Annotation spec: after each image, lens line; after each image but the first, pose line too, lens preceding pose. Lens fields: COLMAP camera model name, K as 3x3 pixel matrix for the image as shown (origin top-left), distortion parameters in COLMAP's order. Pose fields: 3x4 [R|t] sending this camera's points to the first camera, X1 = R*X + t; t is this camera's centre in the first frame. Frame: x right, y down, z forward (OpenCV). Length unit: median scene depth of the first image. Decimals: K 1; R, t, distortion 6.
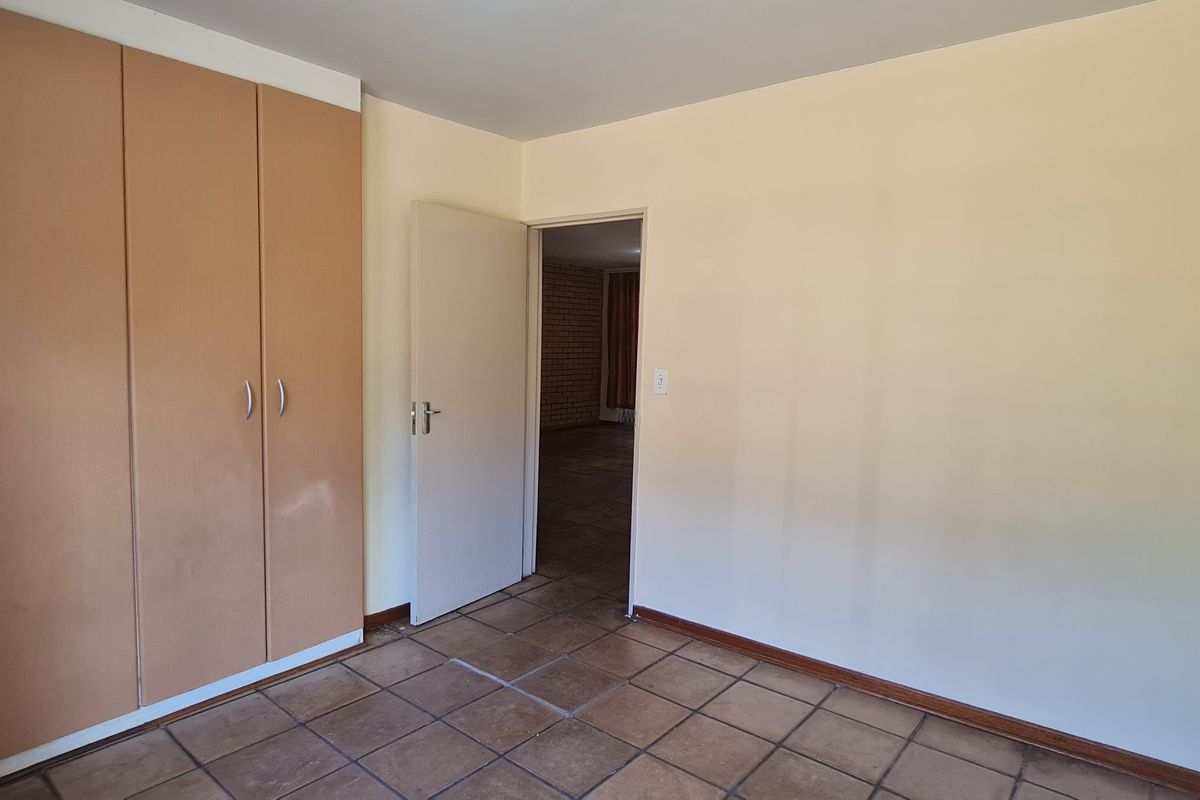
lens RADIAL K [[703.1, 0, 597.4], [0, 703.1, 398.2], [0, 0, 1]] dist [-0.002634, 0.000427]
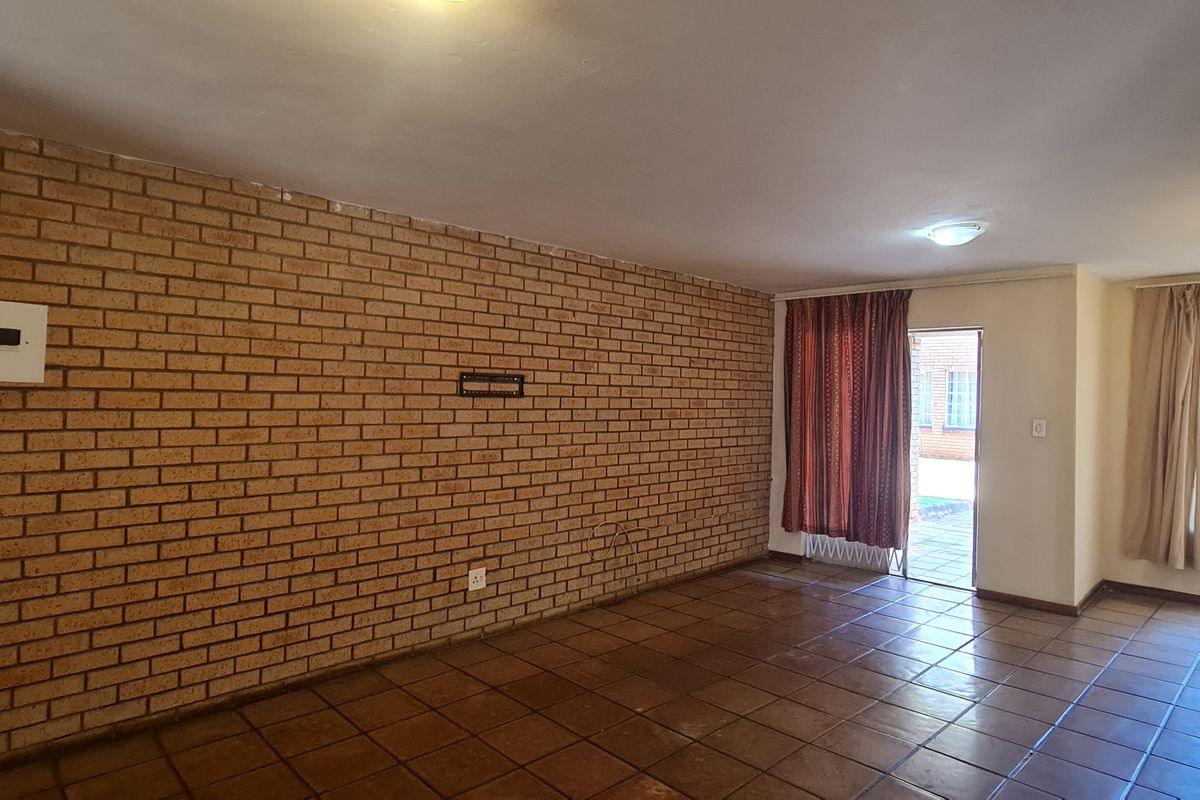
lens RADIAL K [[703.1, 0, 600.2], [0, 703.1, 398.7], [0, 0, 1]] dist [-0.002634, 0.000427]
pose [[0.994478, -0.001538, -0.104935, -0.077234], [-0.007476, 0.996314, -0.085456, -0.044784], [0.104679, 0.085769, 0.990801, 0.410998]]
